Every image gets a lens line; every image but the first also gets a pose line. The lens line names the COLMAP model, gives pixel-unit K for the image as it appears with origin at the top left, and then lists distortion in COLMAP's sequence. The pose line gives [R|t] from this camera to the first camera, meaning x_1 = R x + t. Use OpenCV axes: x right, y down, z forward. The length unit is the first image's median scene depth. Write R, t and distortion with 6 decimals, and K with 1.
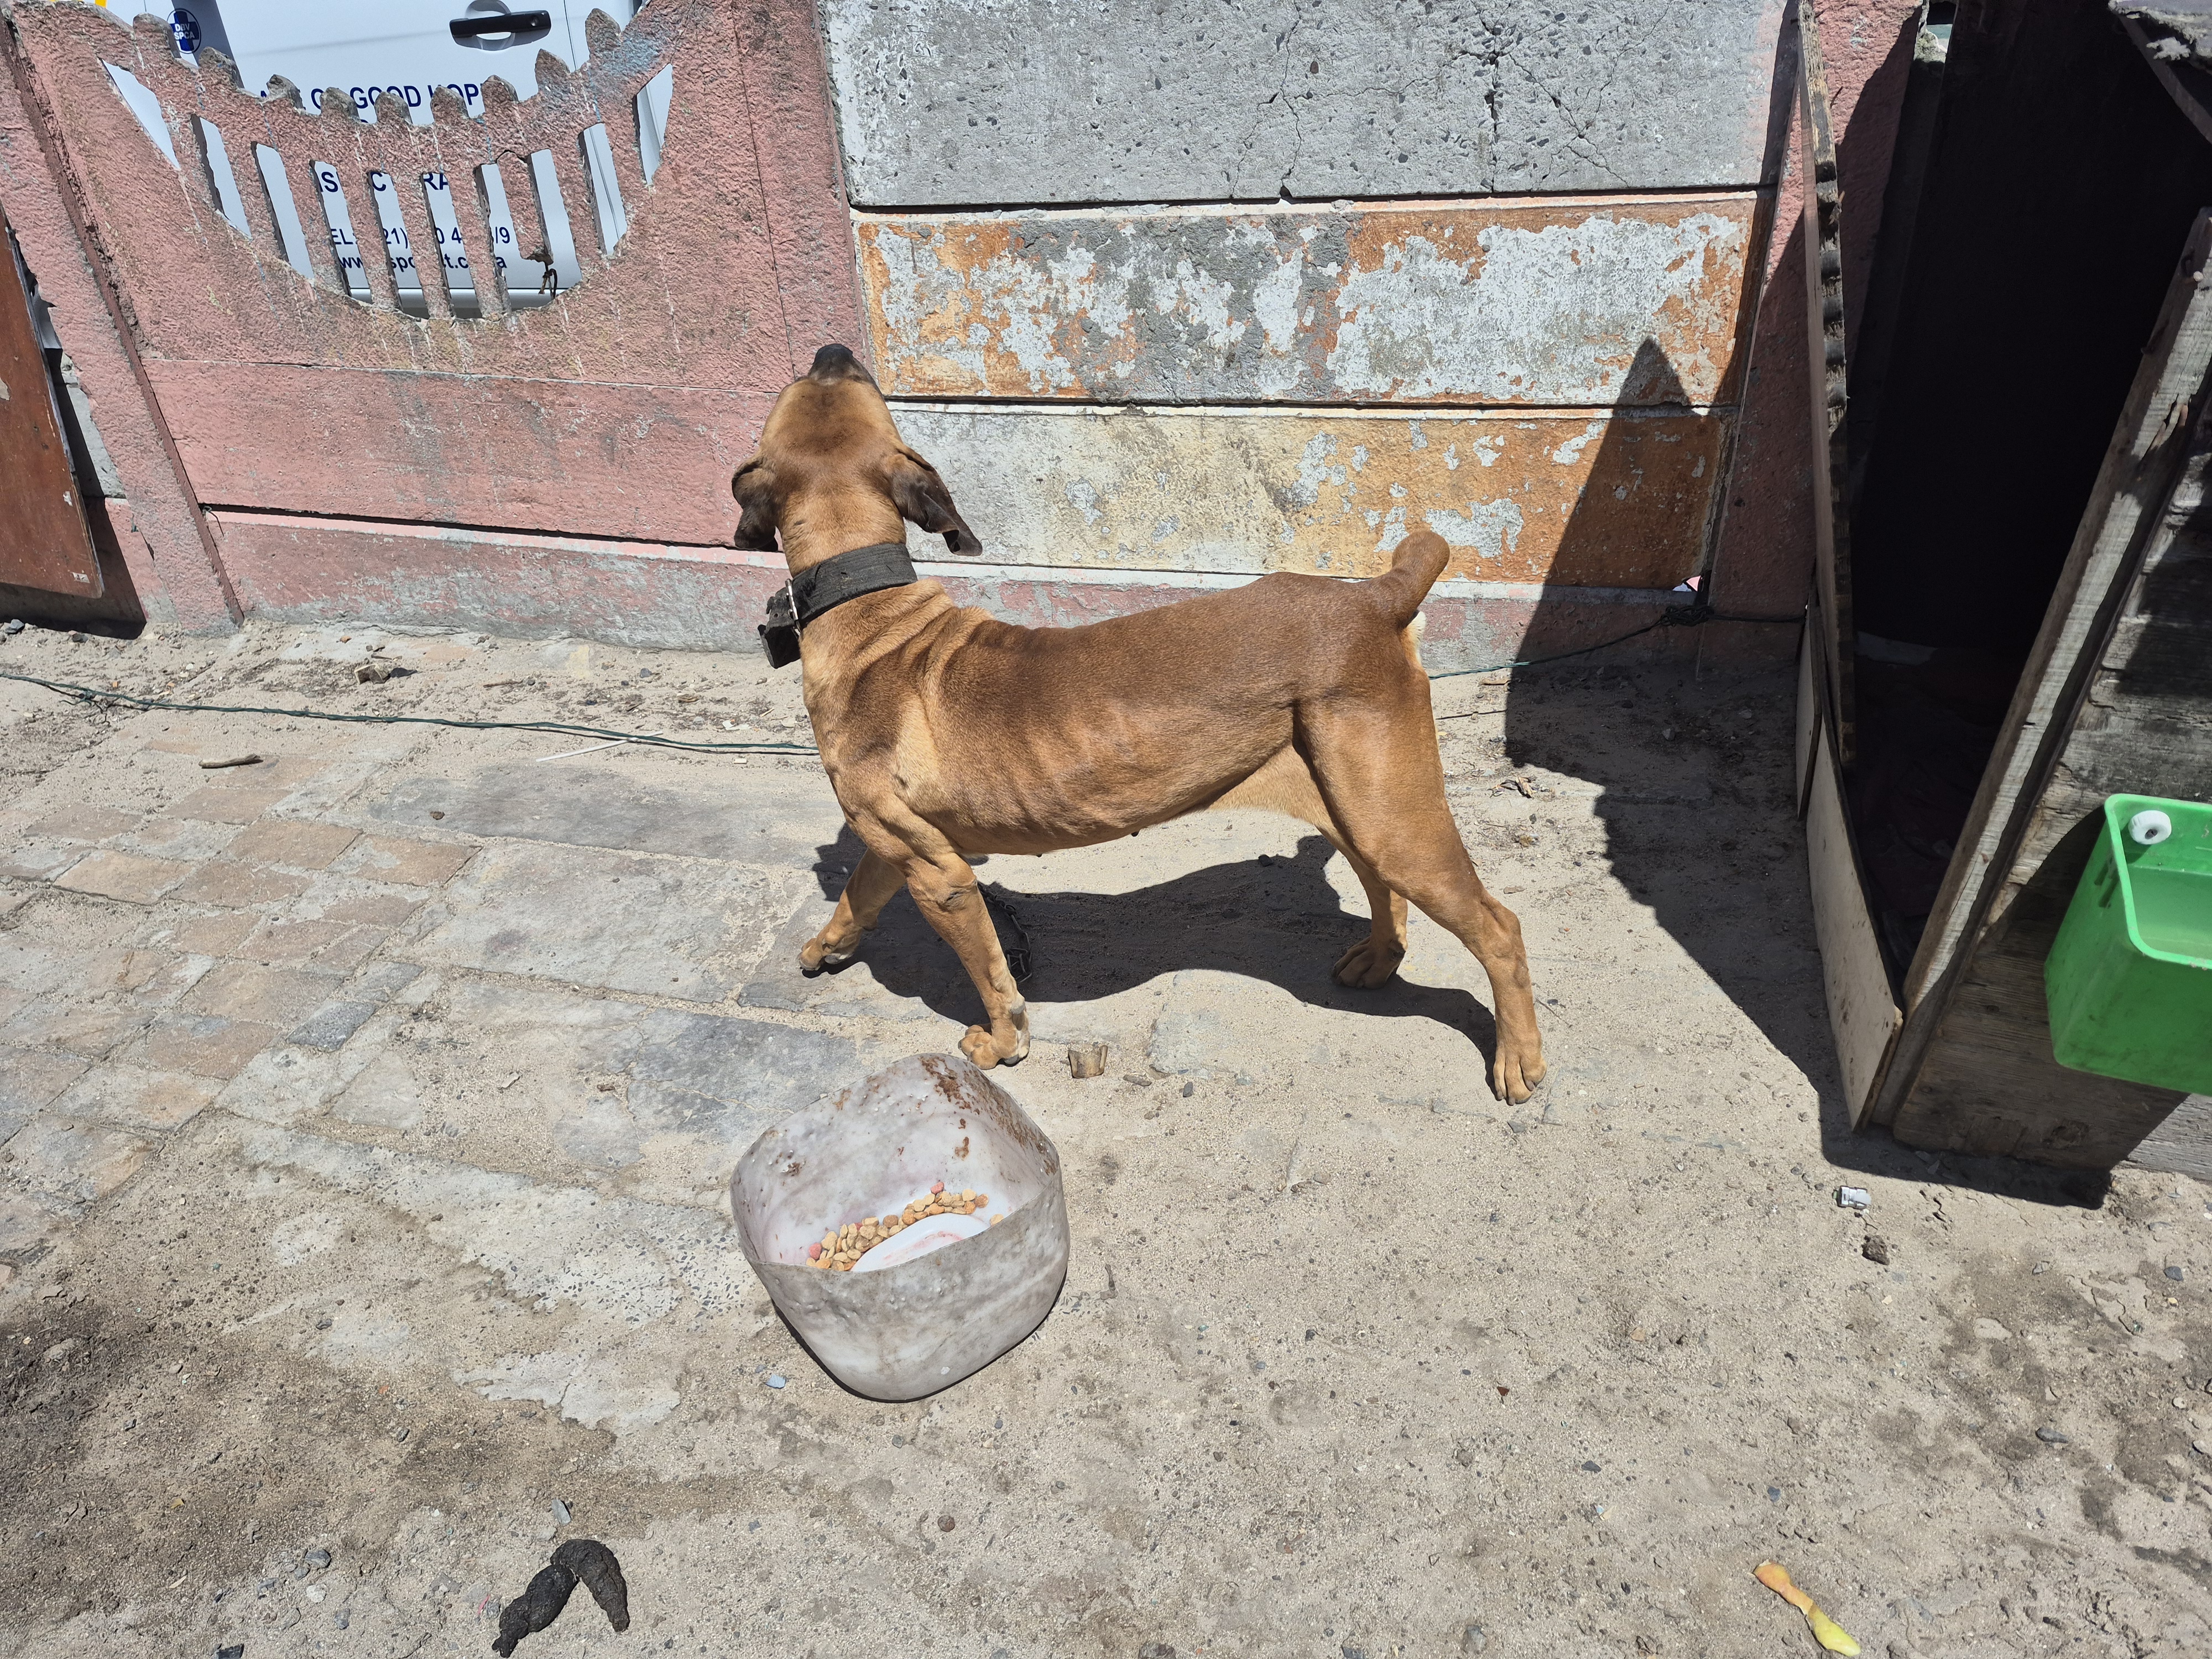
lens RADIAL K [[1515.1, 0, 1097.7], [0, 1515.1, 844.1], [0, 0, 1]] dist [0.070683, -0.082438]
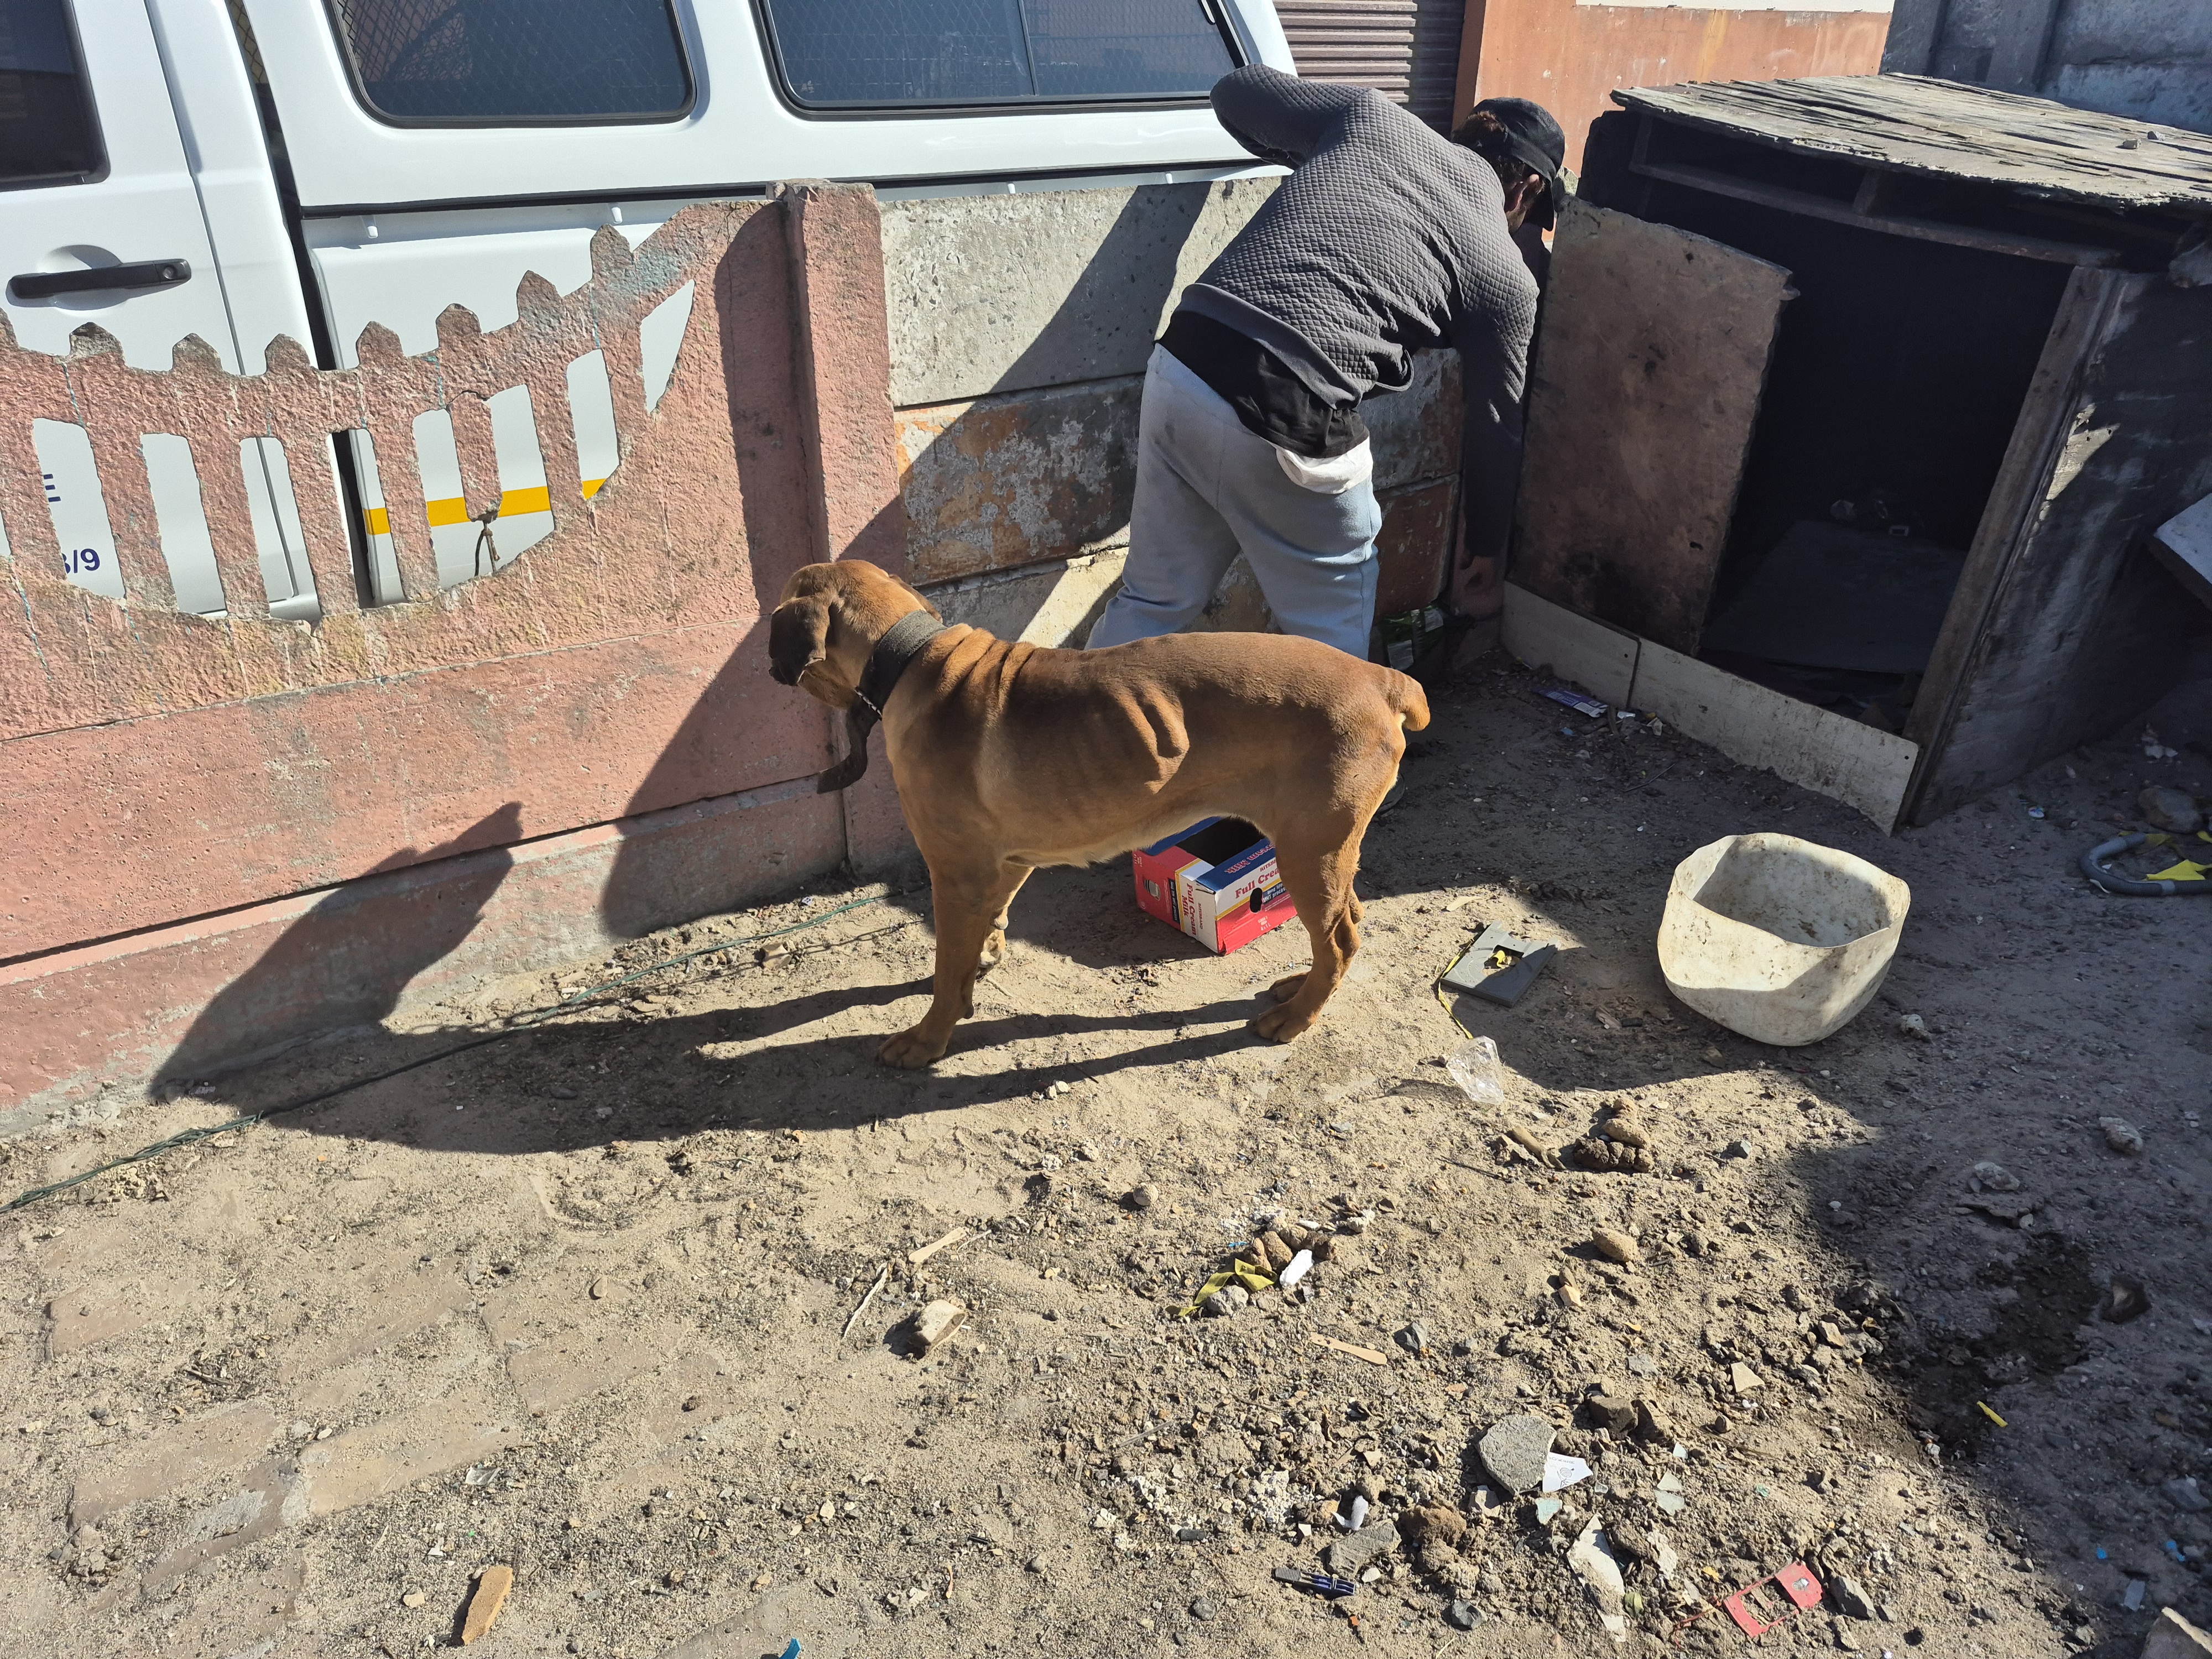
lens RADIAL K [[1515.1, 0, 1125.0], [0, 1515.1, 868.3], [0, 0, 1]] dist [0.070683, -0.082438]
pose [[0.644582, -0.303166, 0.701858, -0.873248], [0.394518, 0.918247, 0.034311, -0.112172], [-0.654881, 0.254779, 0.711490, 0.264849]]
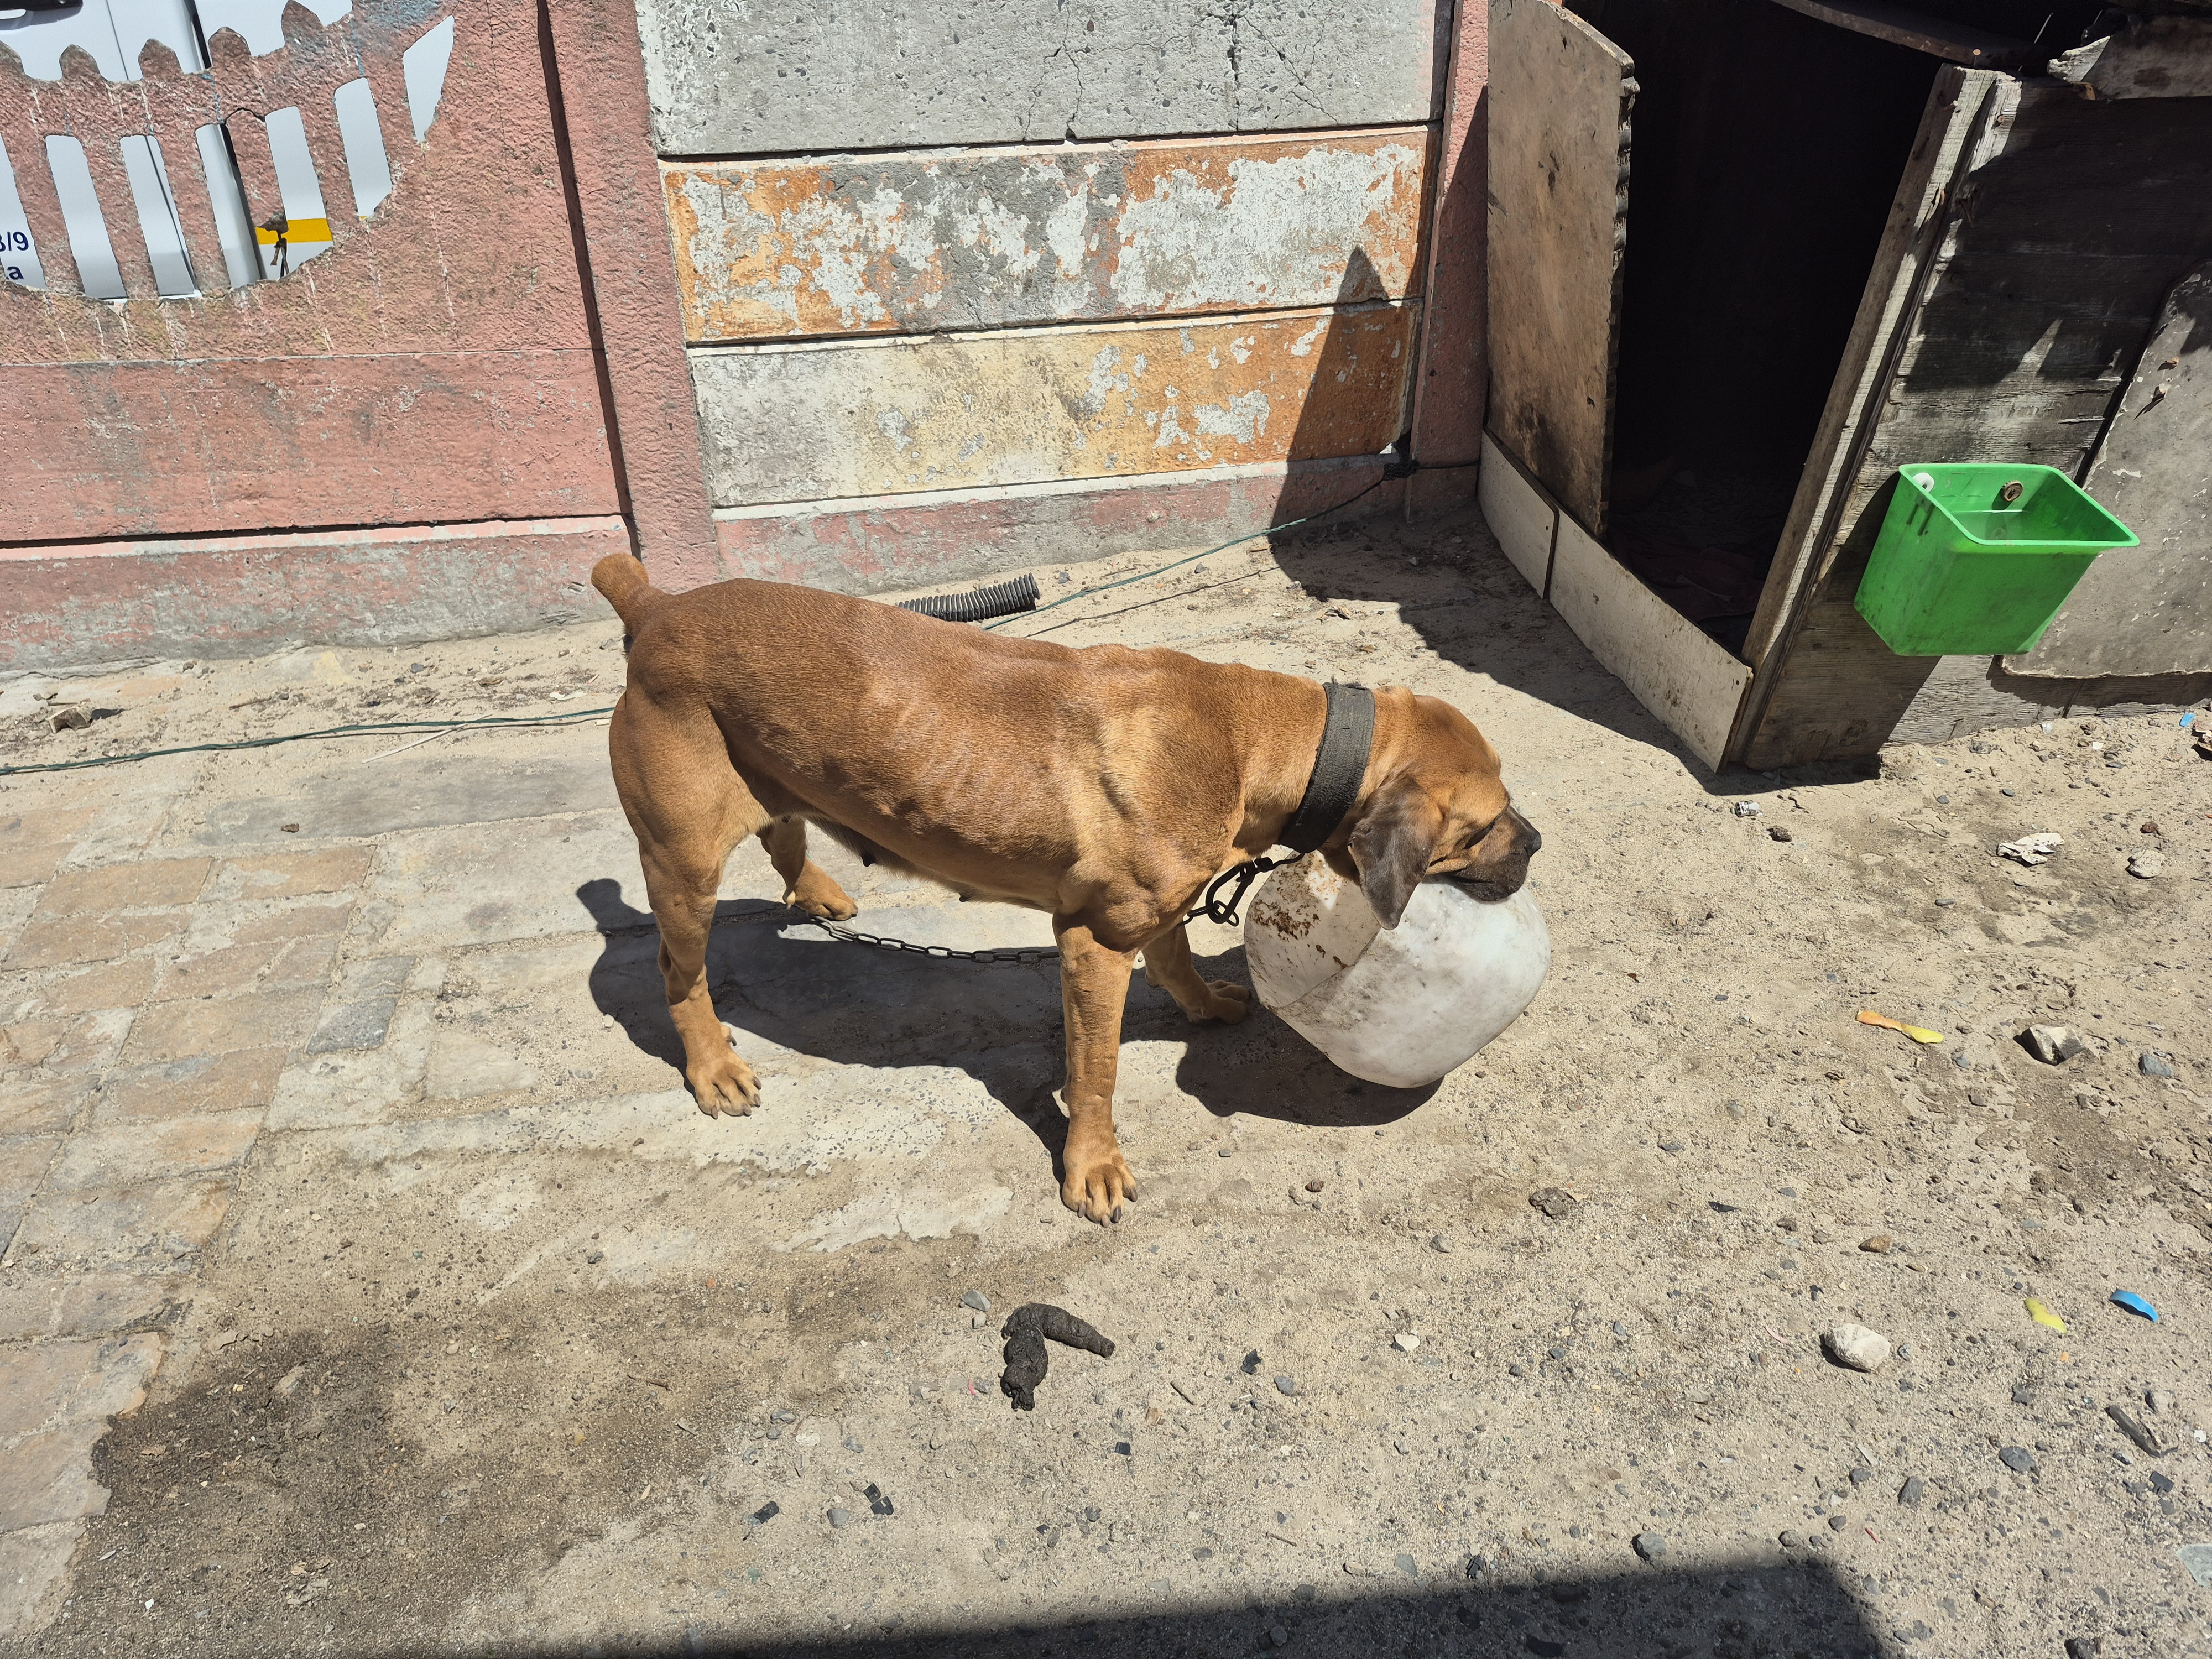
lens RADIAL K [[1515.1, 0, 1095.8], [0, 1515.1, 808.9], [0, 0, 1]] dist [0.070683, -0.082438]
pose [[0.891442, -0.186499, 0.412977, -0.414826], [0.208046, 0.978091, -0.007380, 0.082054], [-0.402553, 0.092497, 0.910712, -0.013966]]
